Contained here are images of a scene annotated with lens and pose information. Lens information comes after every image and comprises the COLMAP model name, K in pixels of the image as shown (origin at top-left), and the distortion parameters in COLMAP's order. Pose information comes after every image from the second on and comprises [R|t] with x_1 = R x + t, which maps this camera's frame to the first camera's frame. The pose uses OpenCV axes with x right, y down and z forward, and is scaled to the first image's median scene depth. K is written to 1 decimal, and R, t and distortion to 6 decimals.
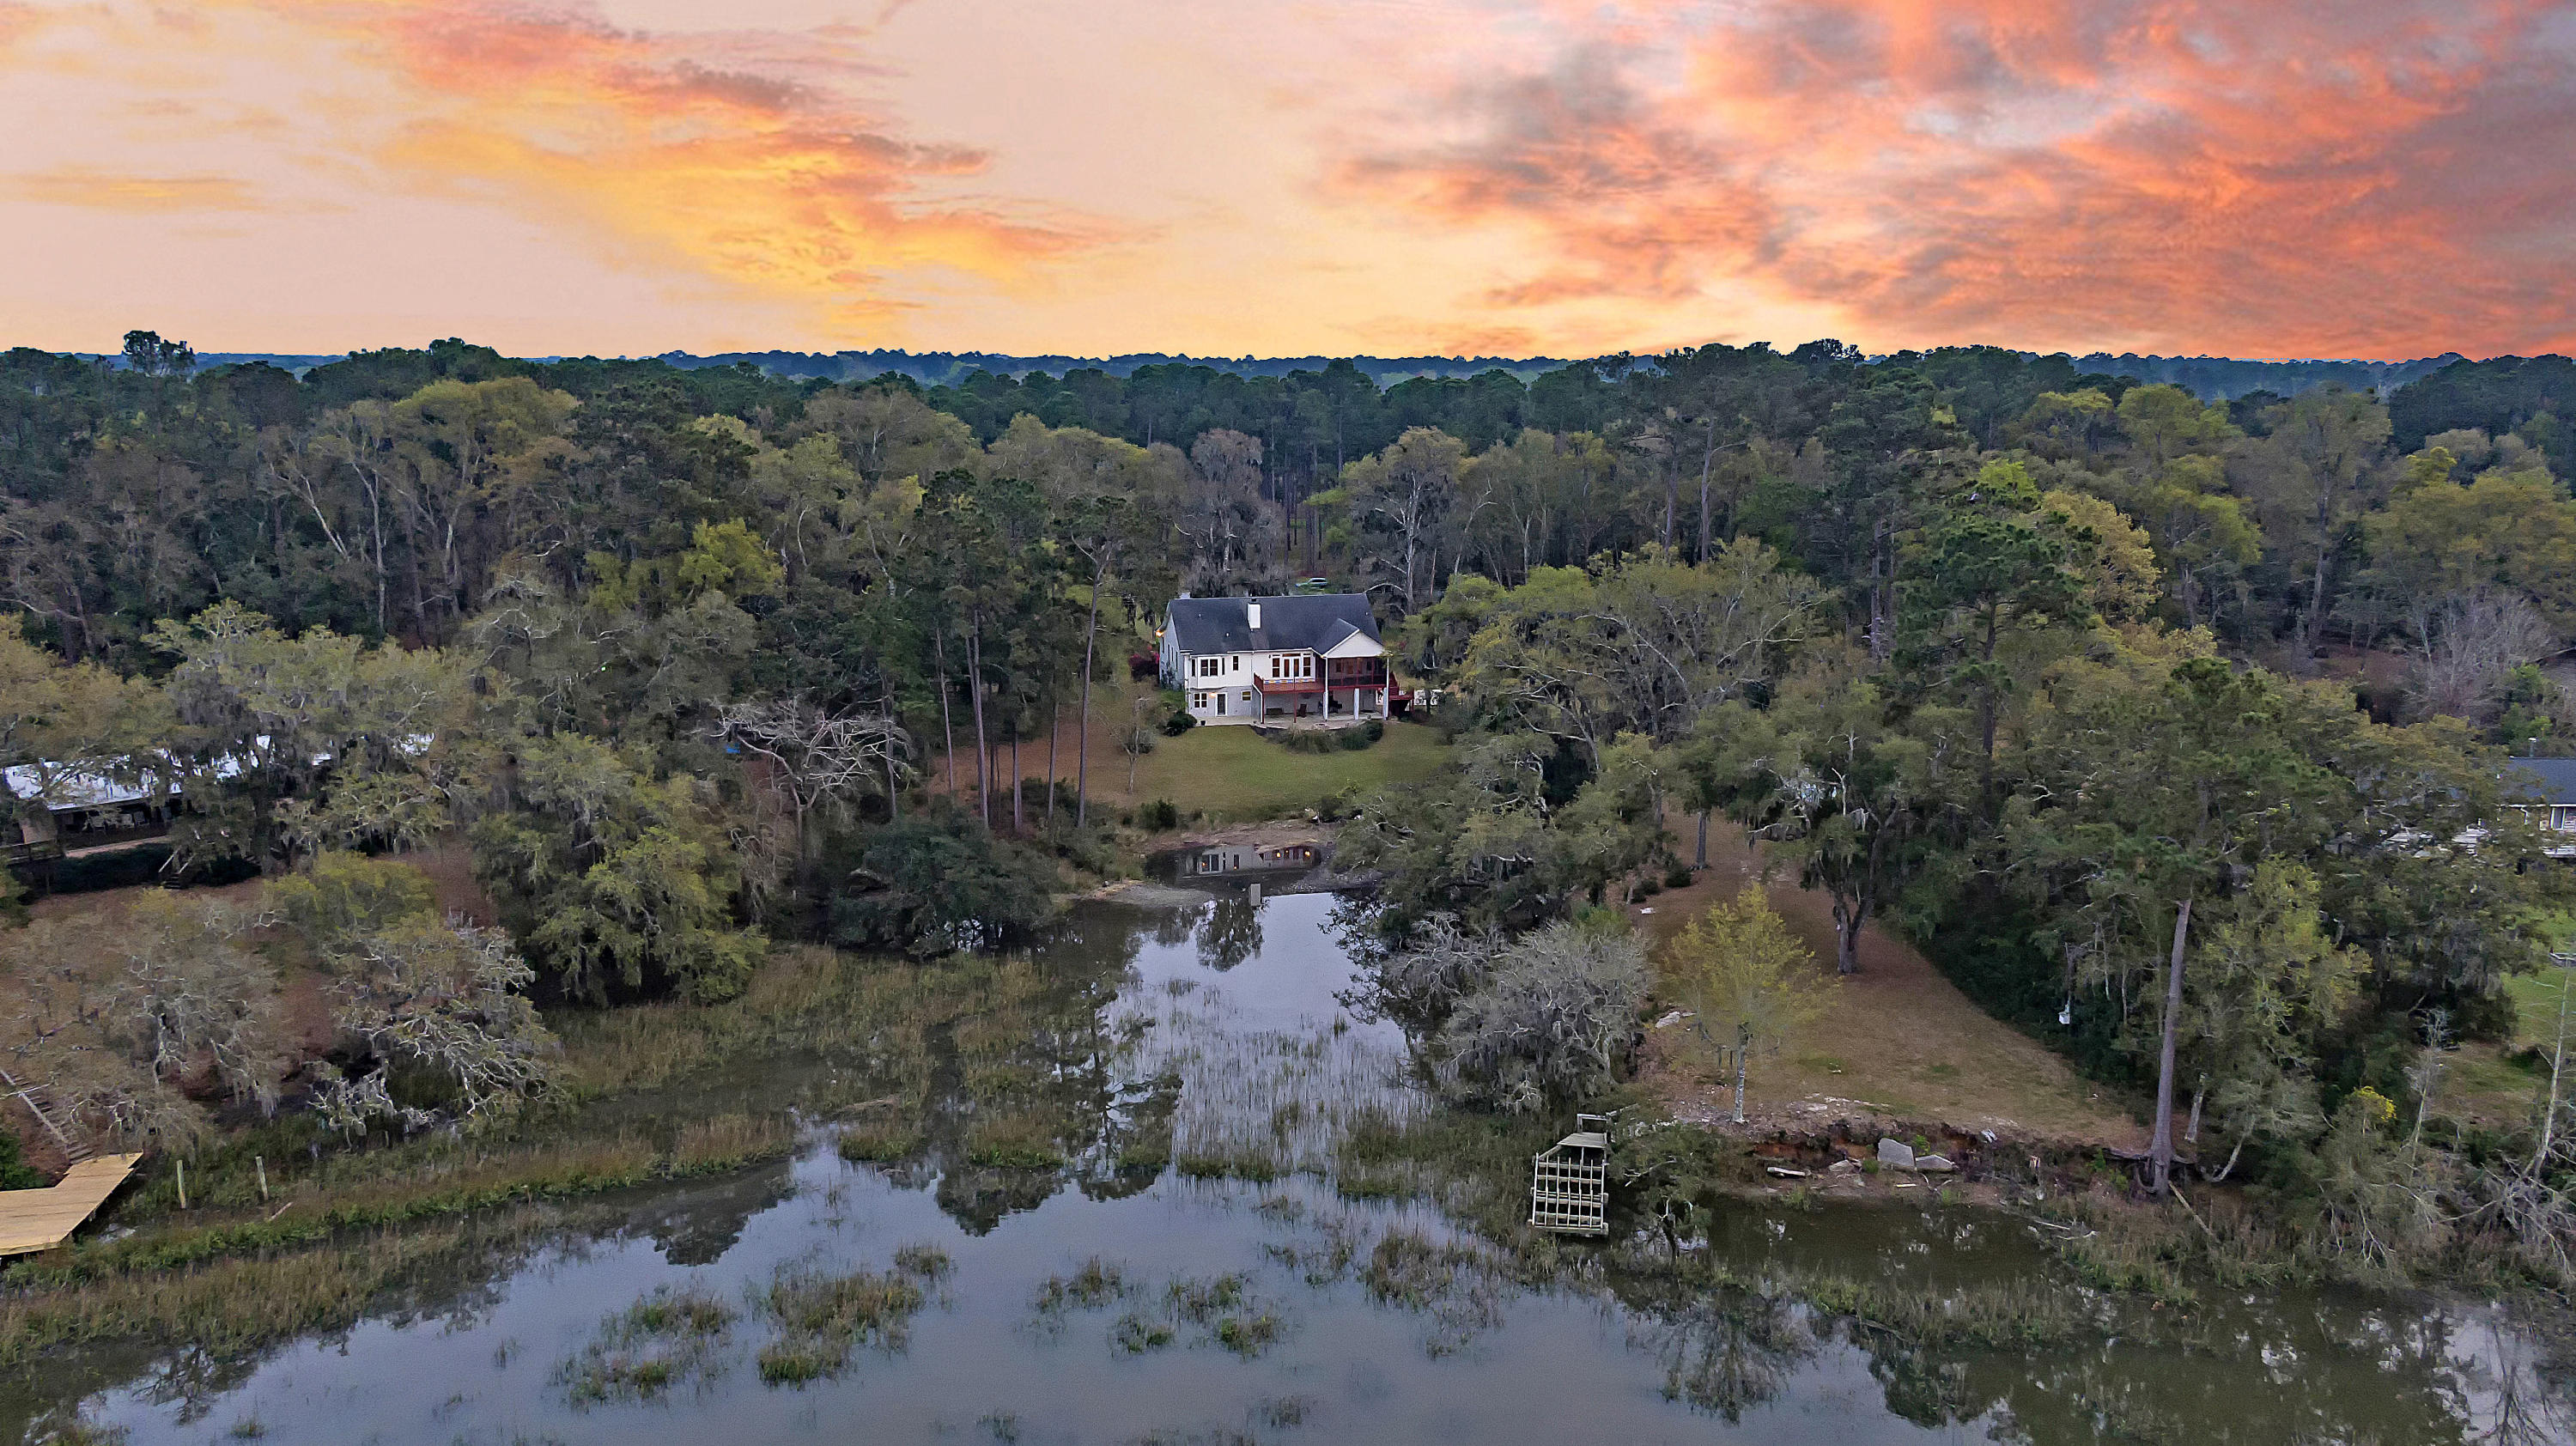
lens RADIAL K [[1831.8, 0, 1288.0], [0, 1831.8, 723.0], [0, 0, 1]] dist [0.032511, -0.070939]
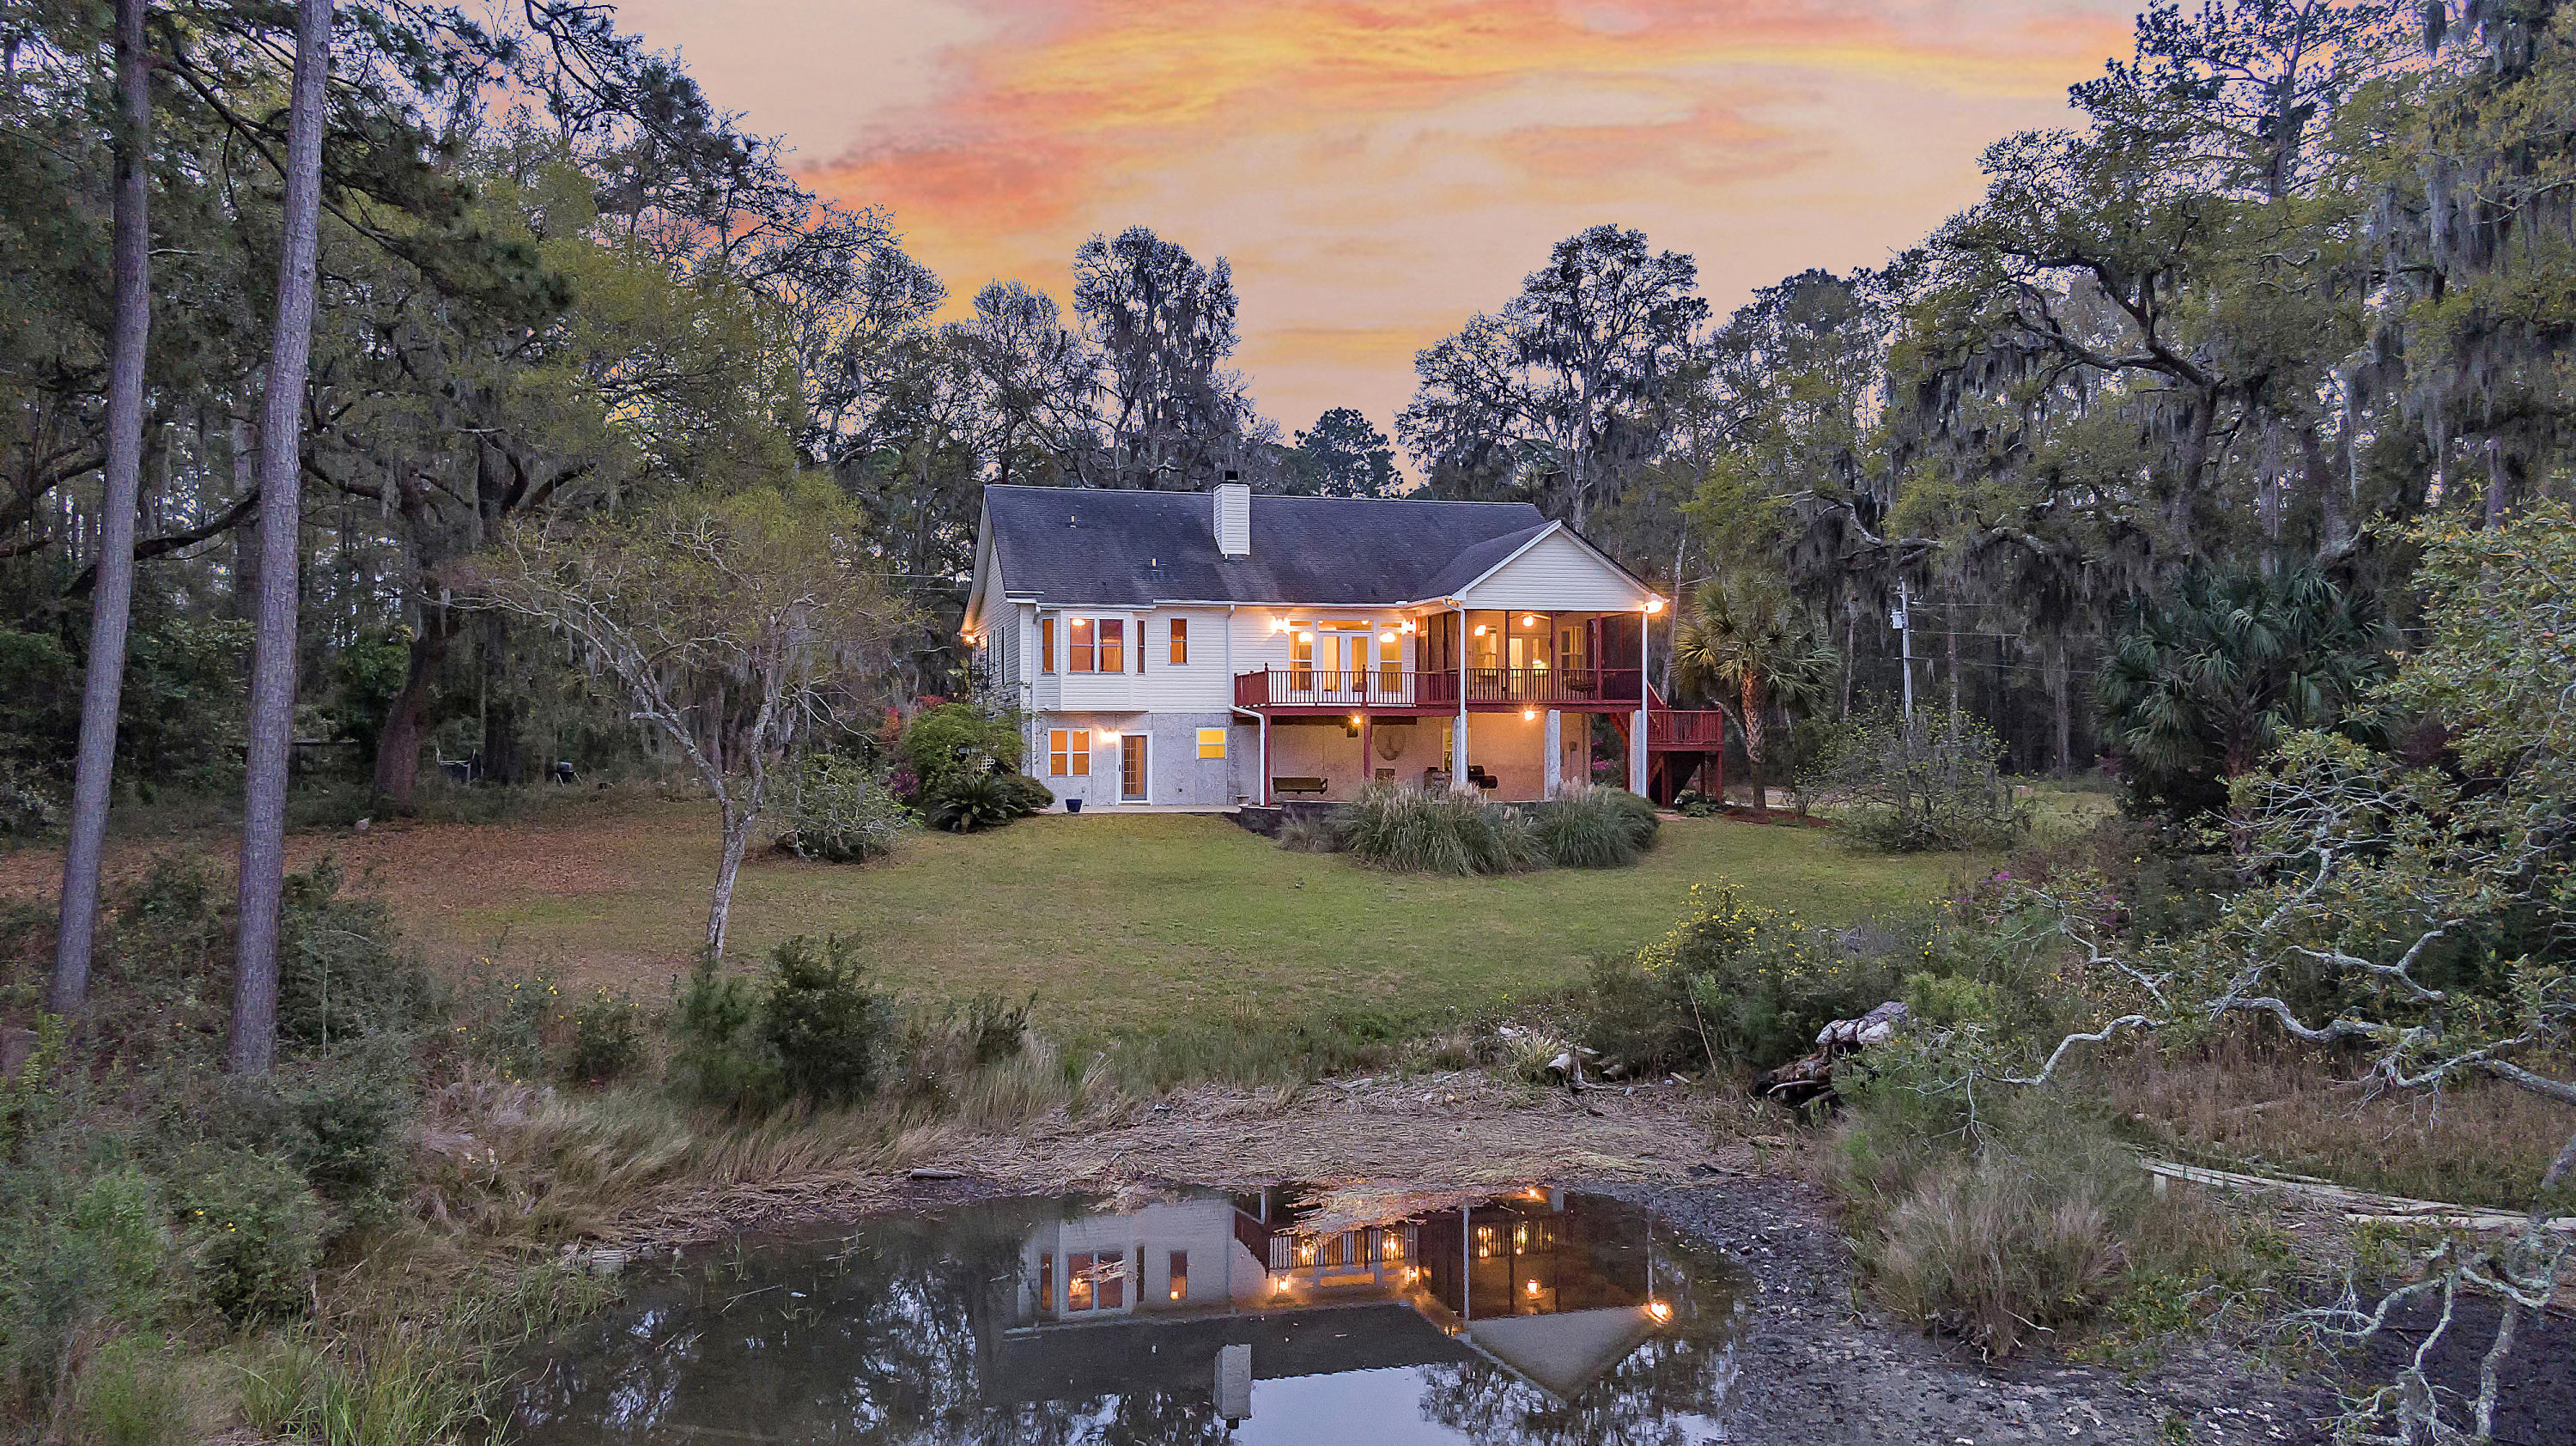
lens RADIAL K [[1831.8, 0, 1288.0], [0, 1831.8, 723.0], [0, 0, 1]] dist [0.032511, -0.070939]
pose [[0.999228, -0.003715, 0.039100, -0.022406], [0.011734, 0.978289, -0.206914, 0.050882], [-0.037482, 0.207213, 0.977578, 0.697464]]
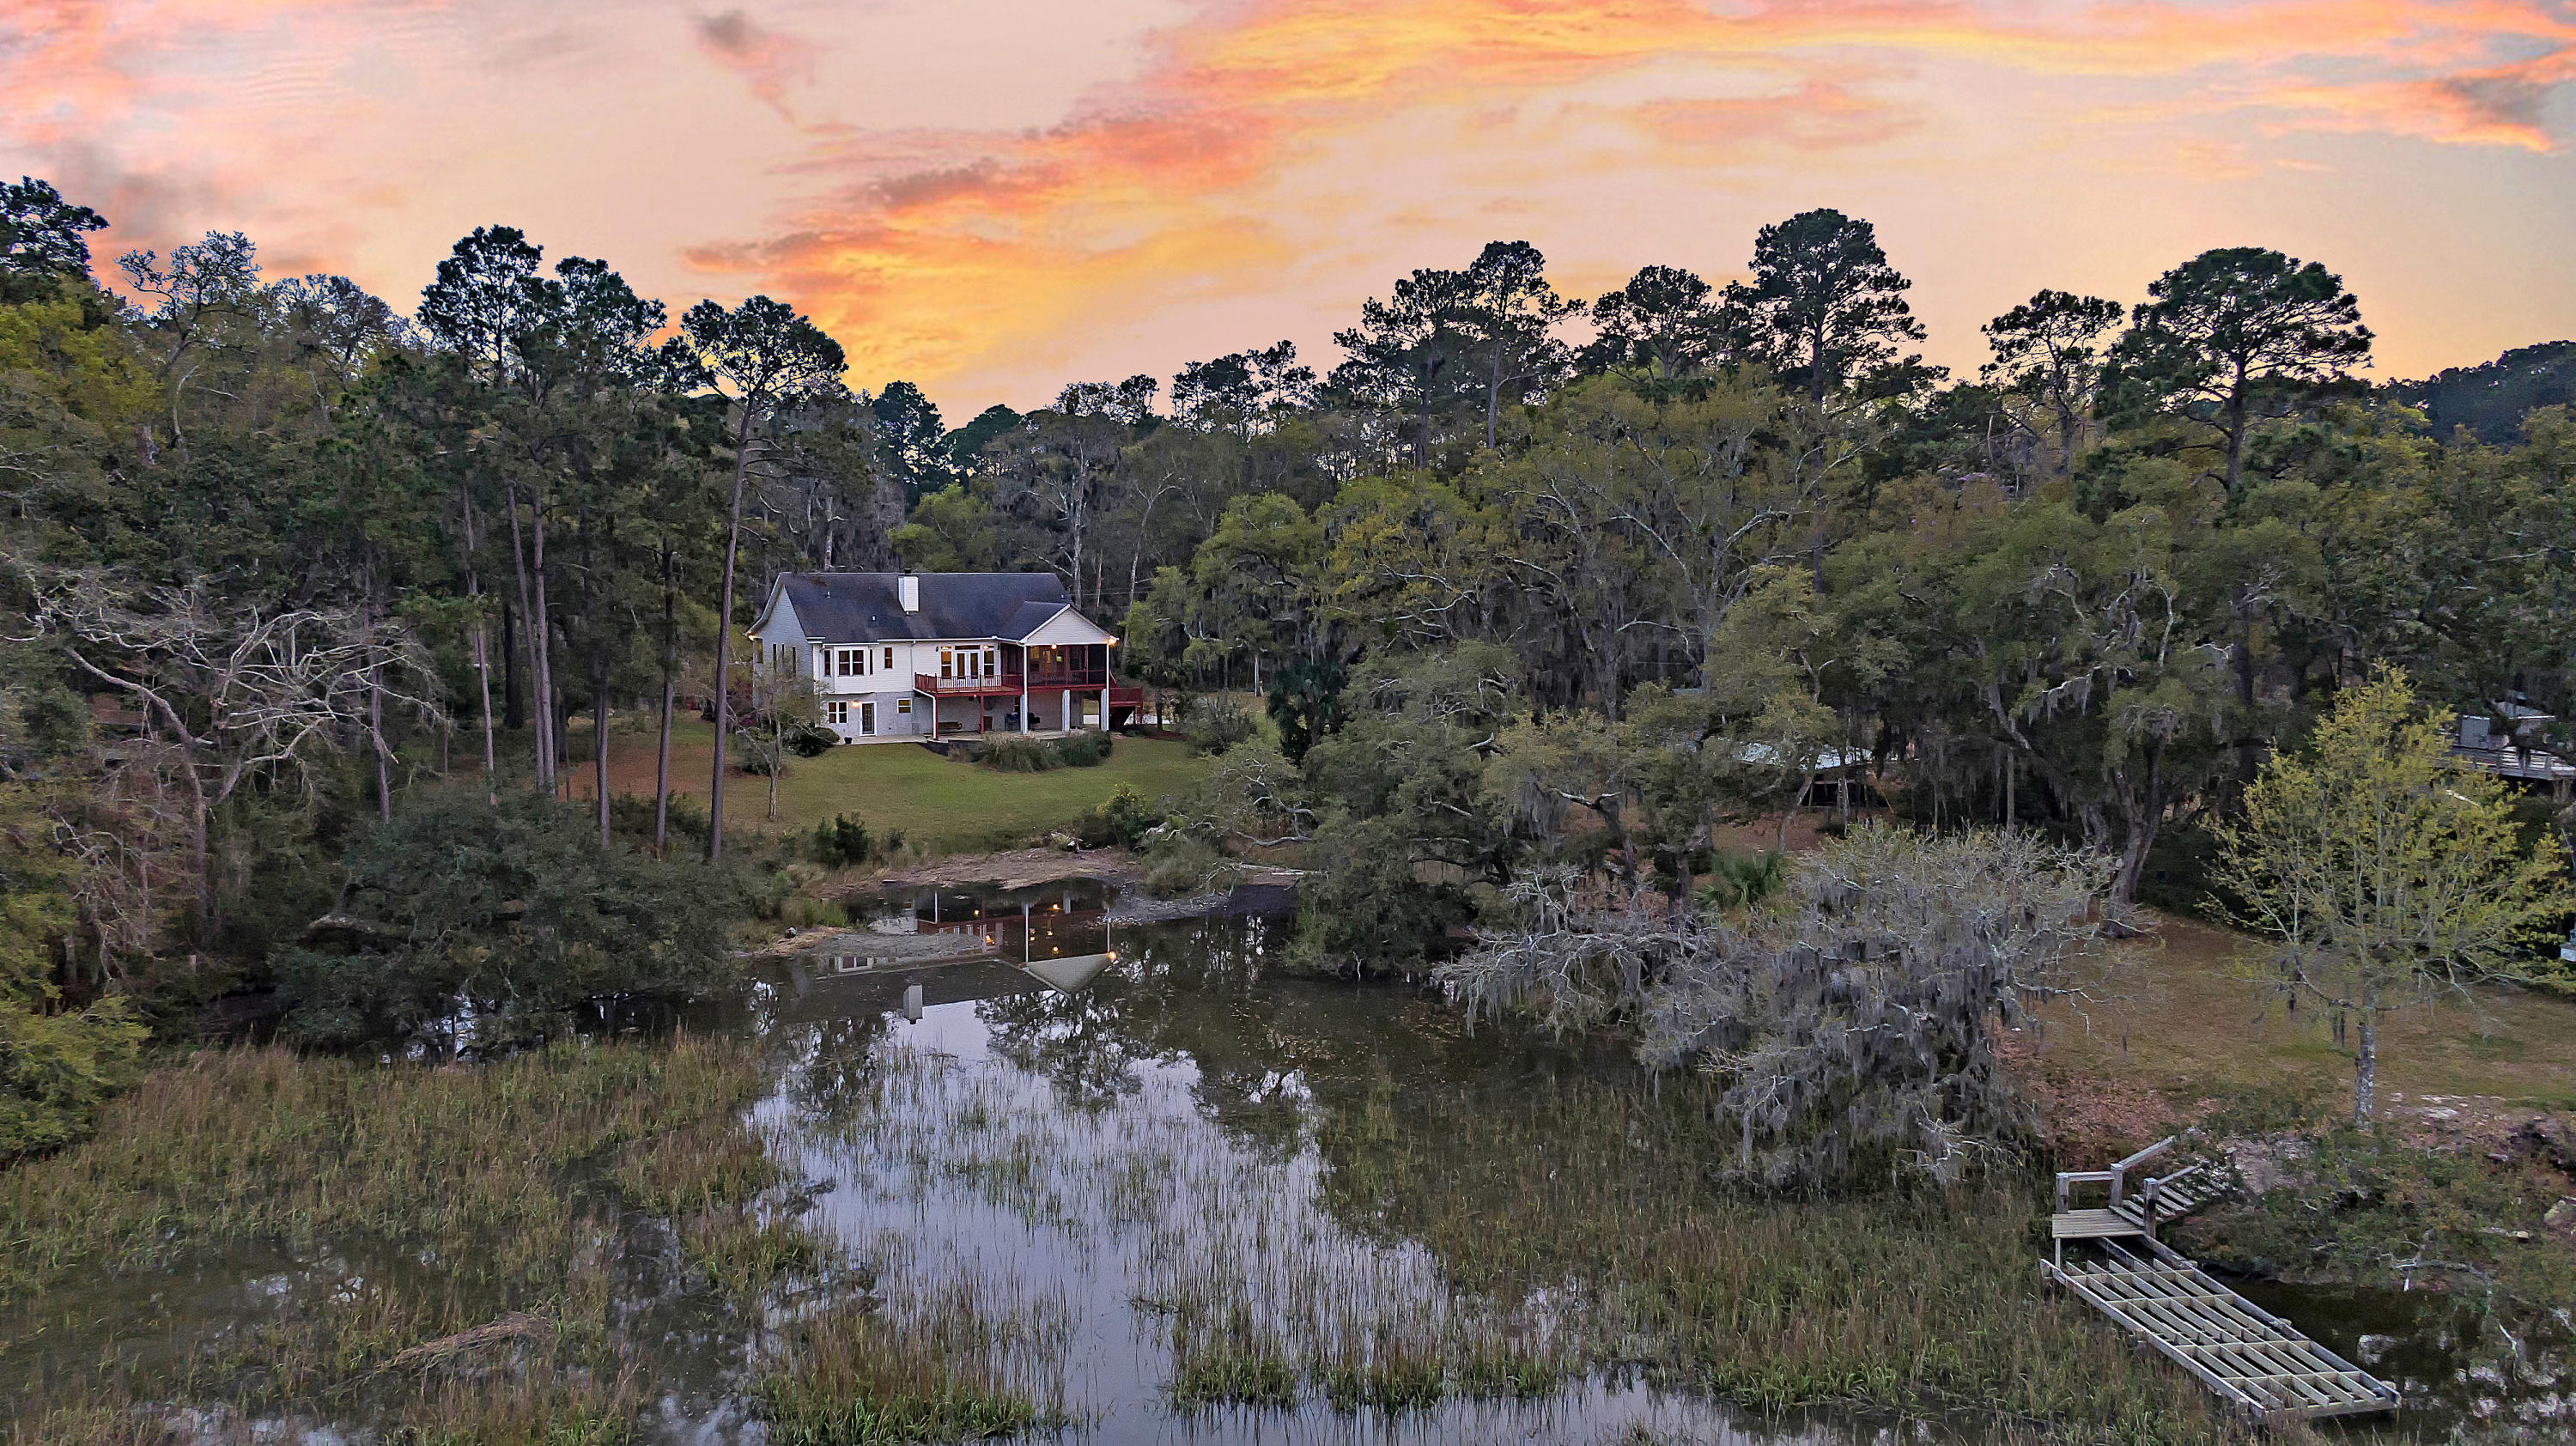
lens RADIAL K [[1831.8, 0, 1288.0], [0, 1831.8, 723.0], [0, 0, 1]] dist [0.032511, -0.070939]
pose [[0.952305, -0.026285, 0.304012, -0.097988], [0.058153, 0.993657, -0.096250, 0.068309], [-0.299554, 0.109339, 0.947793, 0.310578]]
